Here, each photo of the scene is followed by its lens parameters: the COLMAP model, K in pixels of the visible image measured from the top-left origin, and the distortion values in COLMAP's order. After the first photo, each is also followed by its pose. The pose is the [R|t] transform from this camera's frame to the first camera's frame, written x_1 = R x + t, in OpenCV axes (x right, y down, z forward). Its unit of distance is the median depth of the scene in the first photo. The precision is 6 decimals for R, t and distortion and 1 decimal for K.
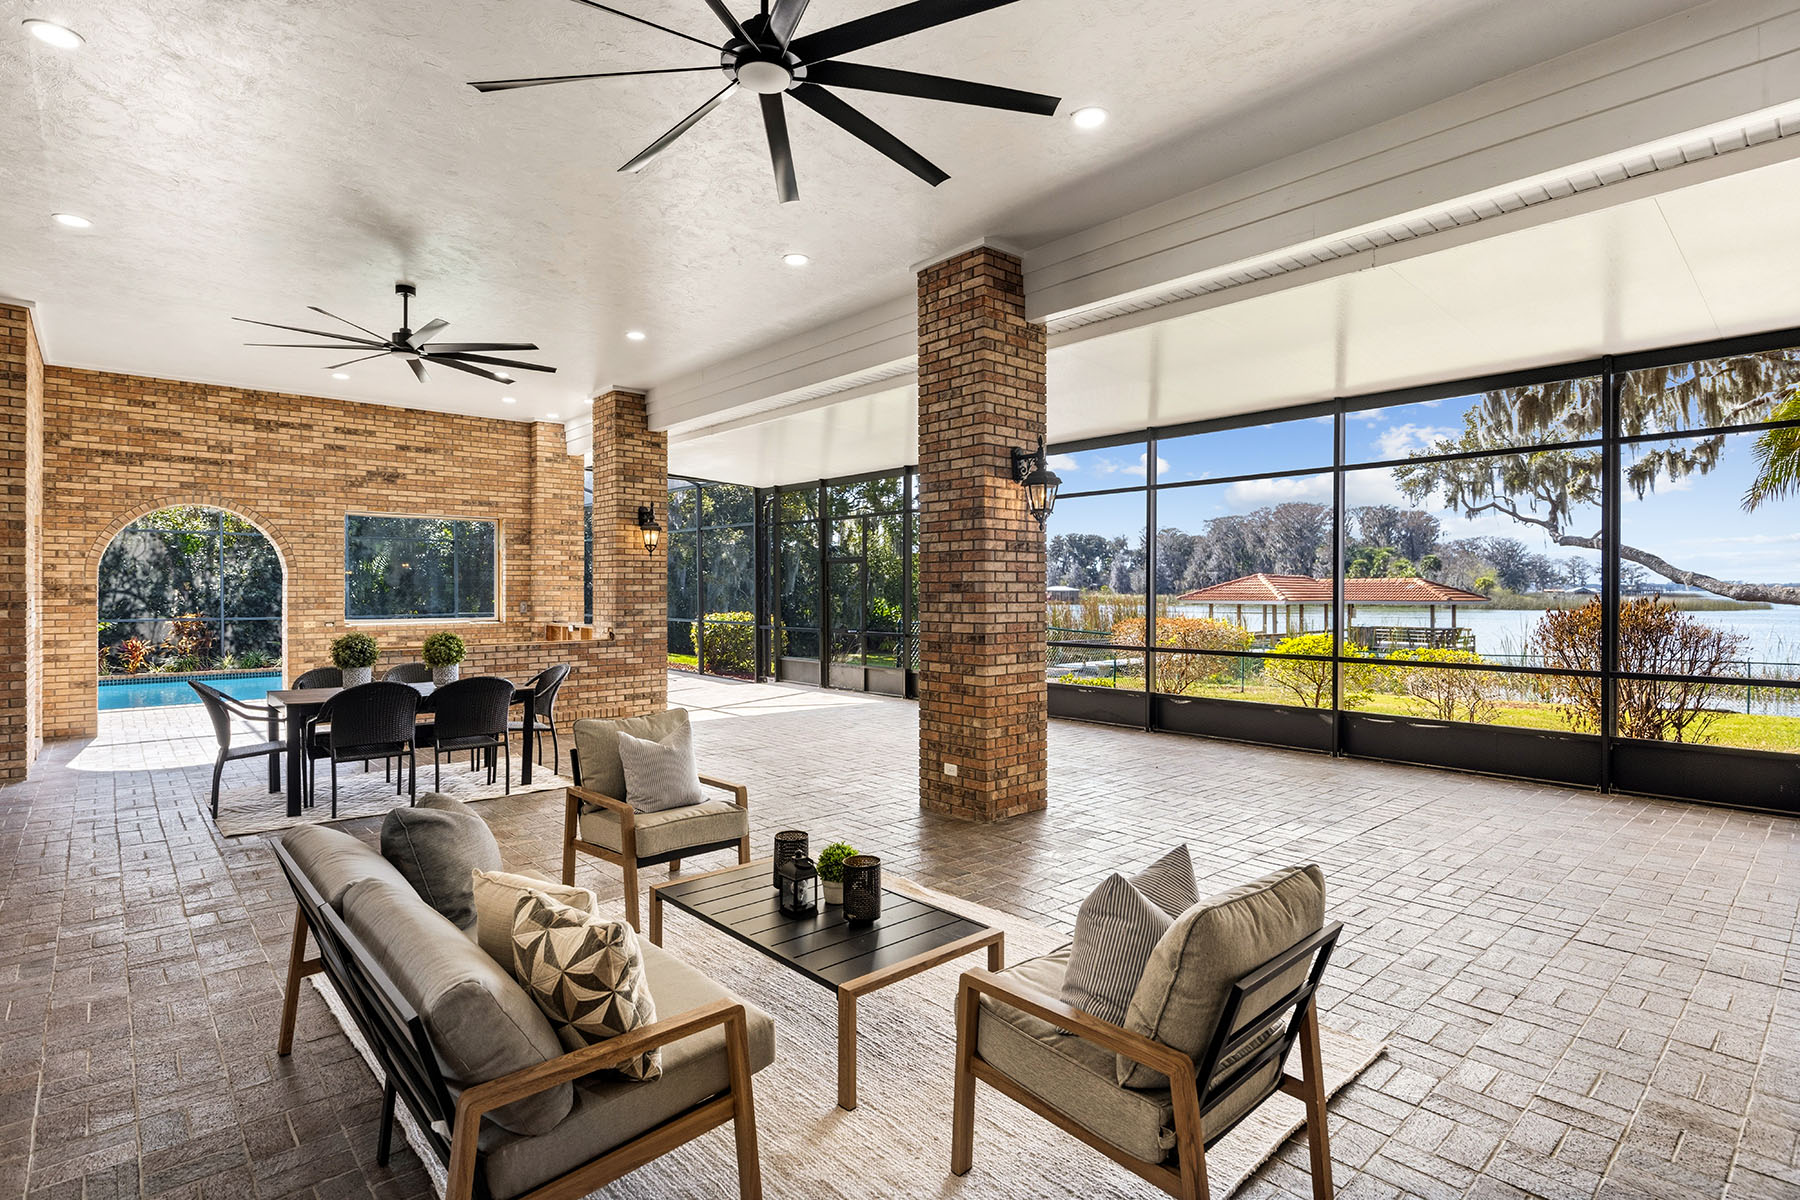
lens RADIAL K [[887.8, 0, 900.0], [0, 887.8, 600.0], [0, 0, 1]] dist [-0.001601, -0.000185]
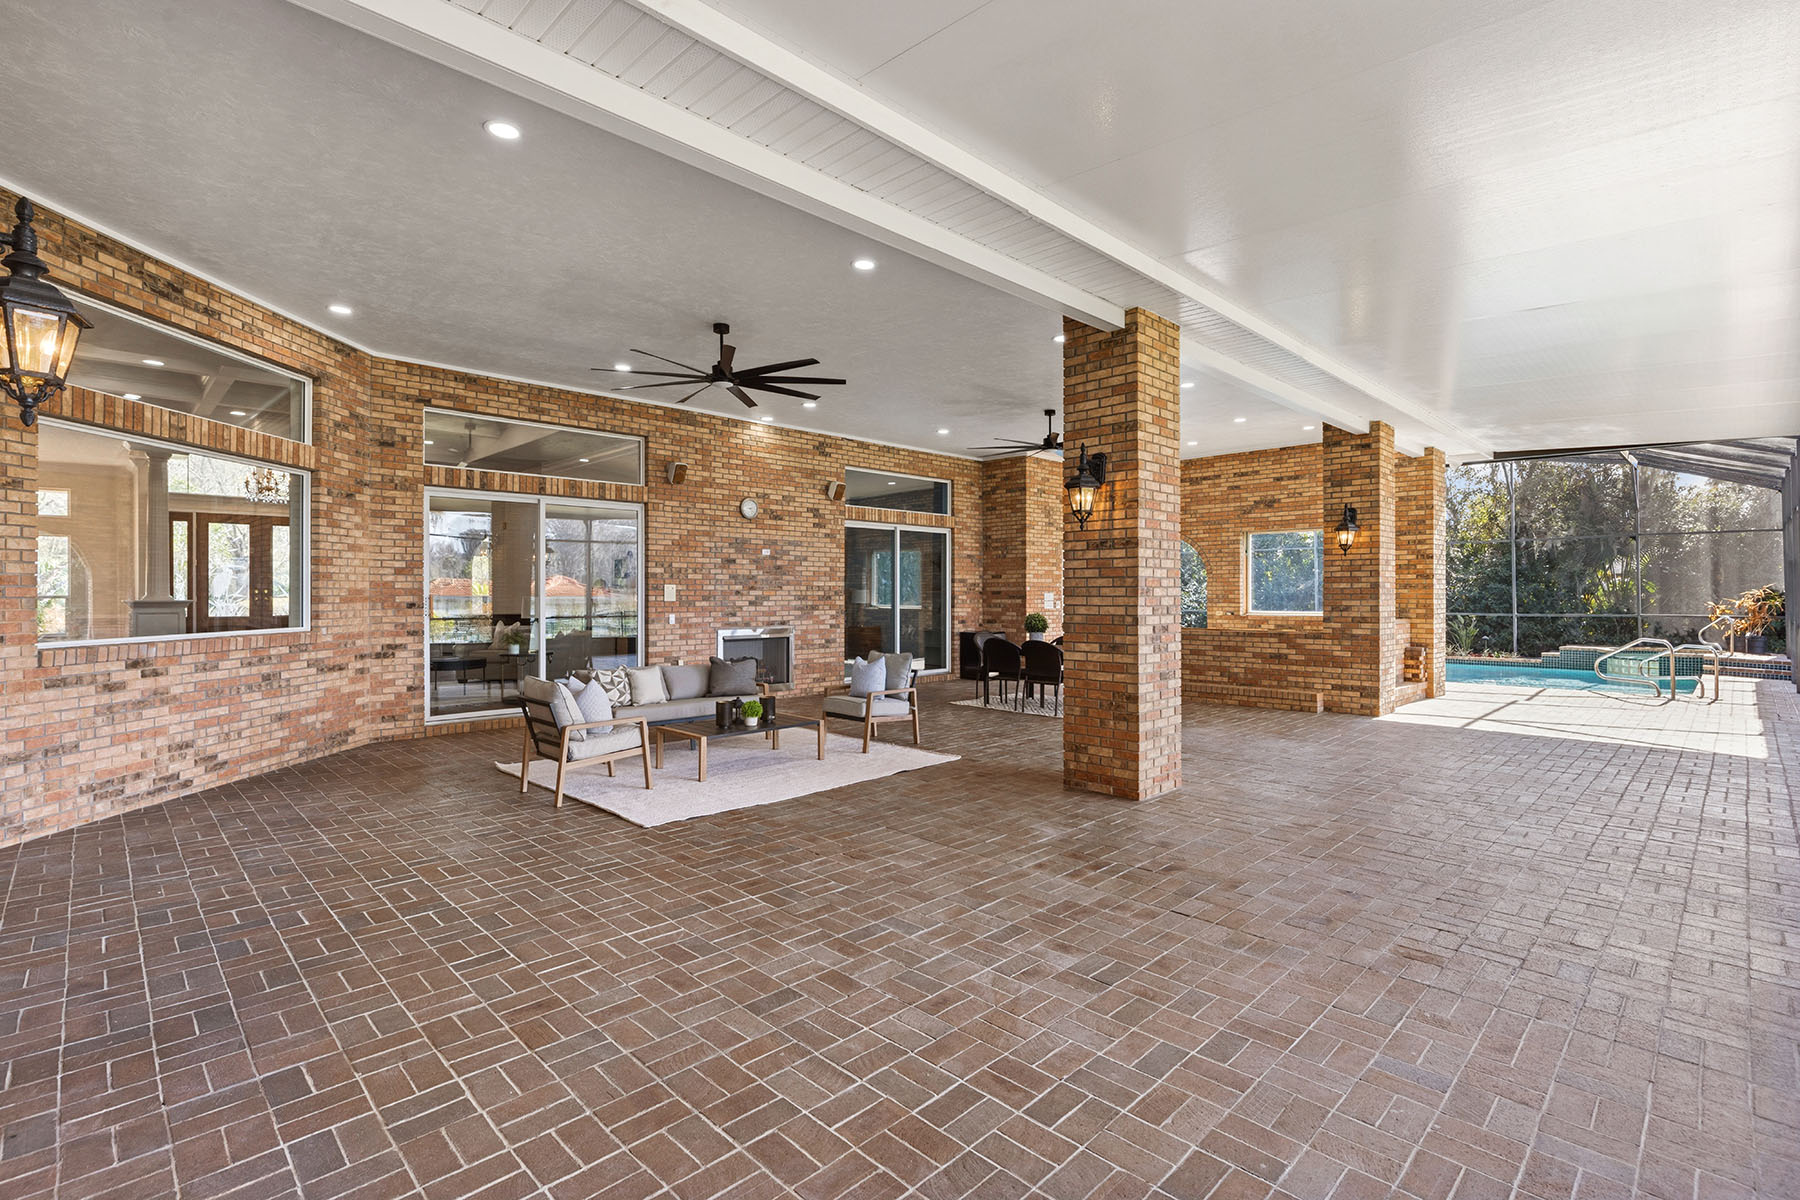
lens RADIAL K [[838.2, 0, 899.9], [0, 838.2, 591.9], [0, 0, 1]] dist [0.002972, 0.000846]
pose [[0.044611, -0.002980, -0.999000, 0.686656], [-0.007765, 0.999964, -0.003330, 0.001608], [0.998974, 0.007906, 0.044587, 0.426408]]
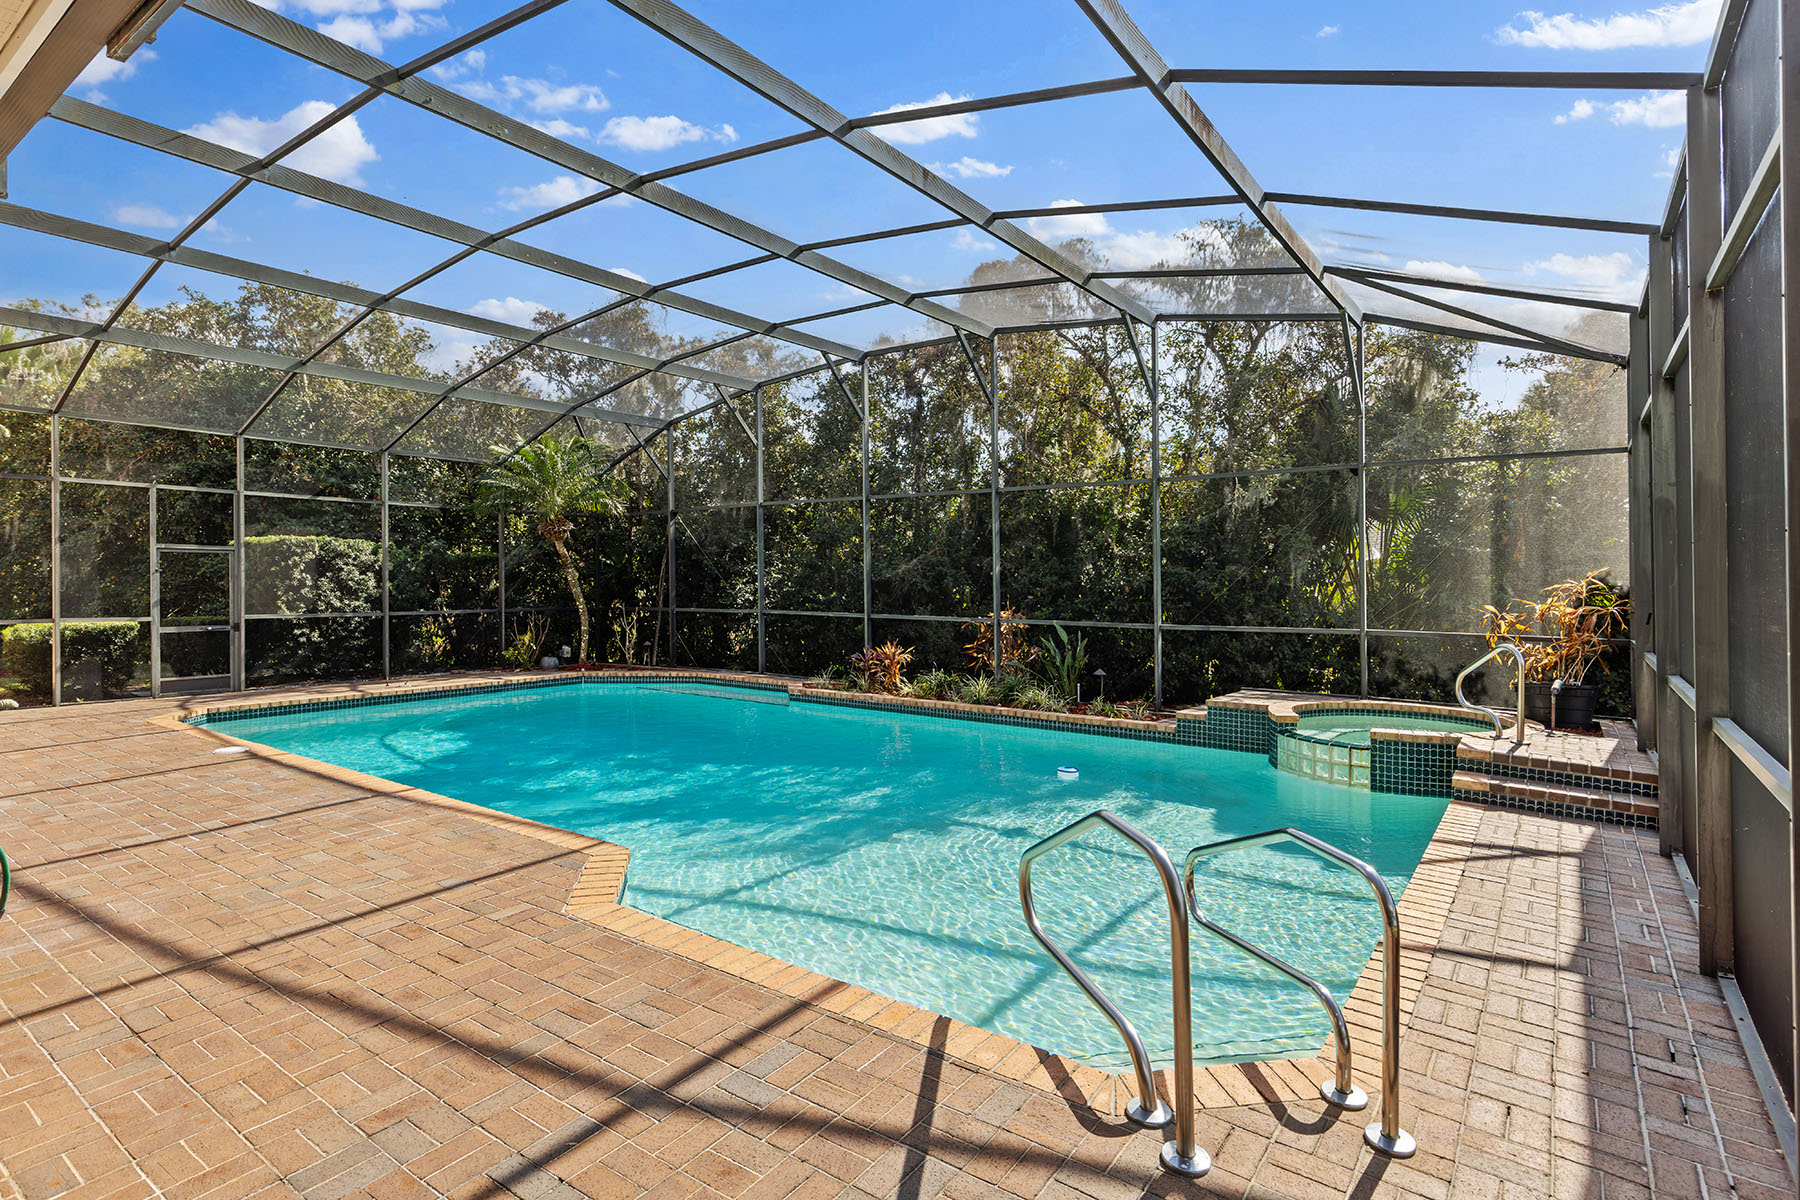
lens RADIAL K [[900.8, 0, 900.3], [0, 900.8, 571.5], [0, 0, 1]] dist [-0.002976, -0.000702]
pose [[0.197161, -0.001606, -0.980370, 0.256460], [-0.012228, 0.999917, -0.004097, -0.008958], [0.980295, 0.012796, 0.197125, 0.902484]]
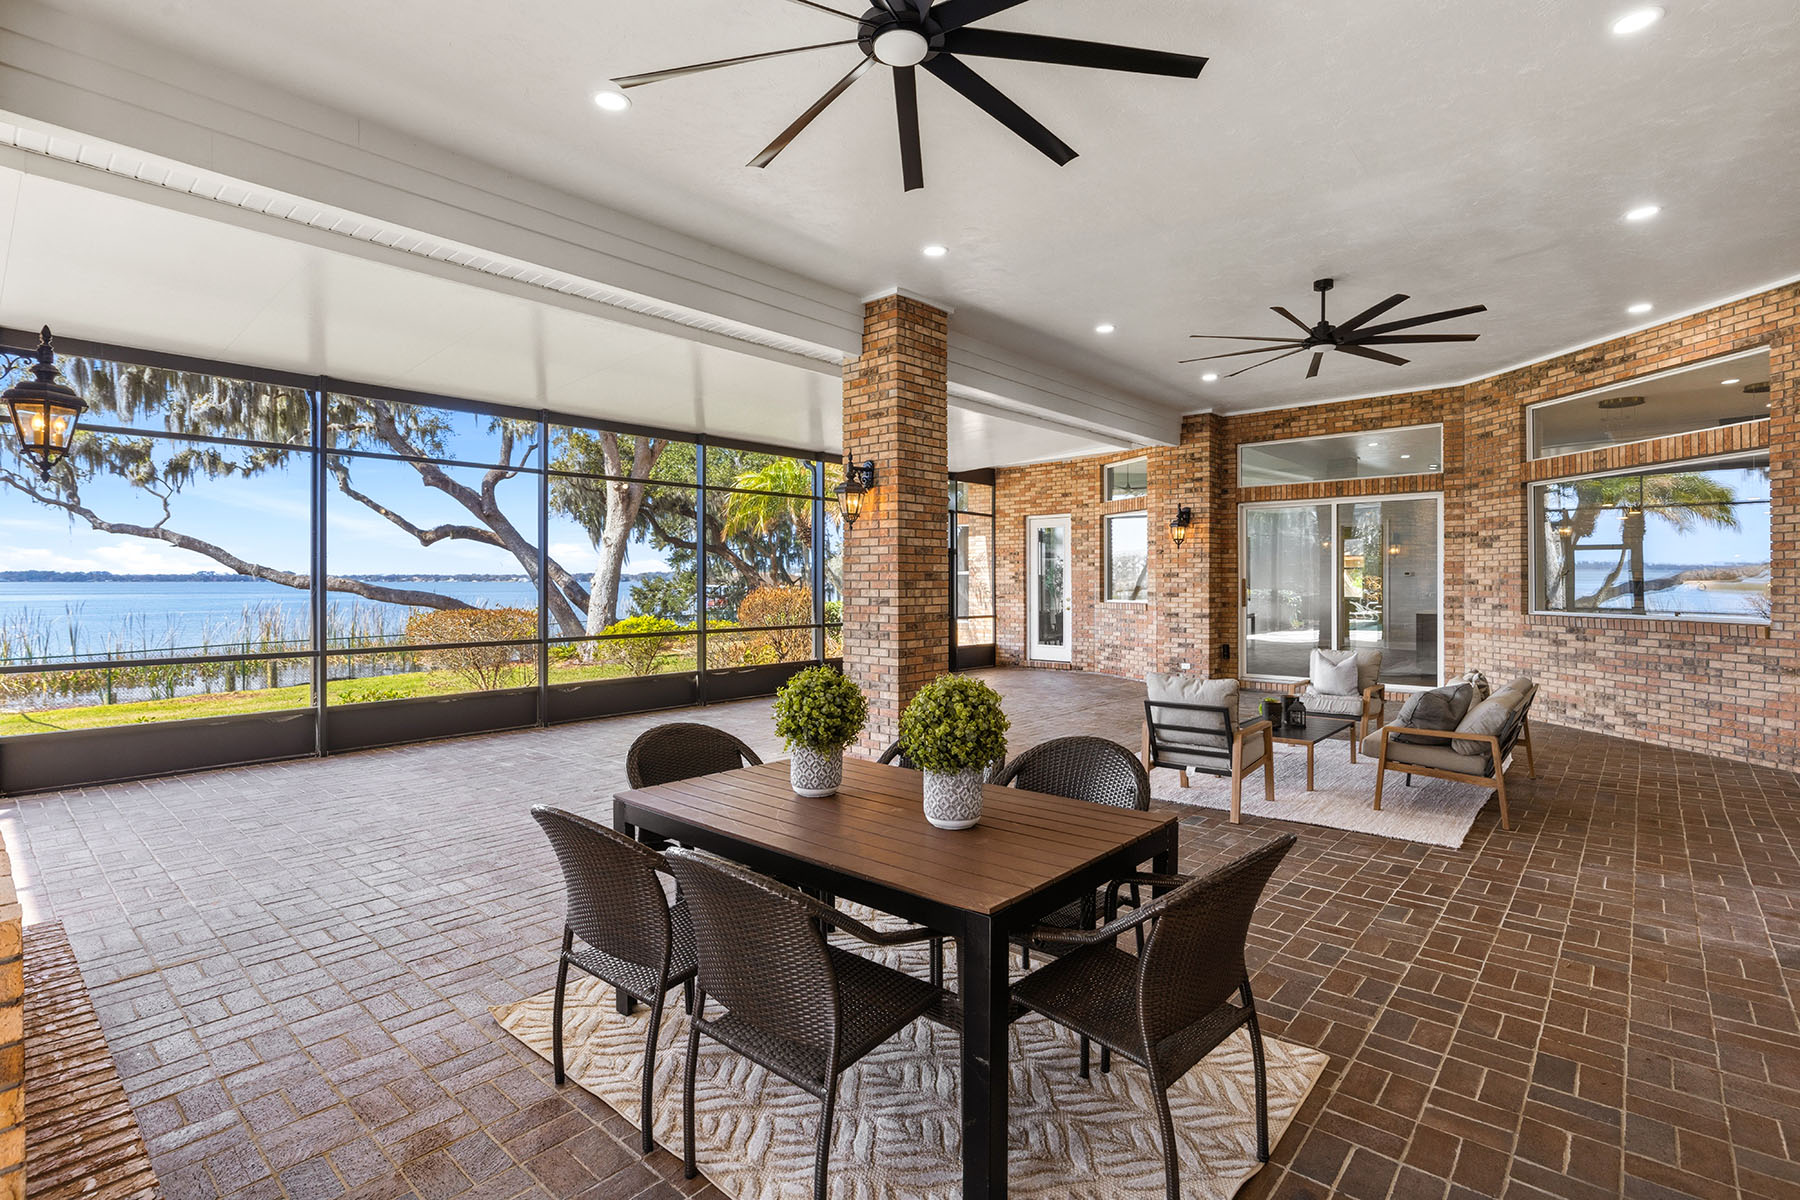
lens RADIAL K [[838.2, 0, 899.9], [0, 838.2, 591.9], [0, 0, 1]] dist [0.002972, 0.000846]
pose [[-0.109704, -0.013271, 0.993876, -0.645982], [0.011089, 0.999832, 0.014574, -0.005916], [-0.993902, 0.012620, -0.109539, 0.697195]]
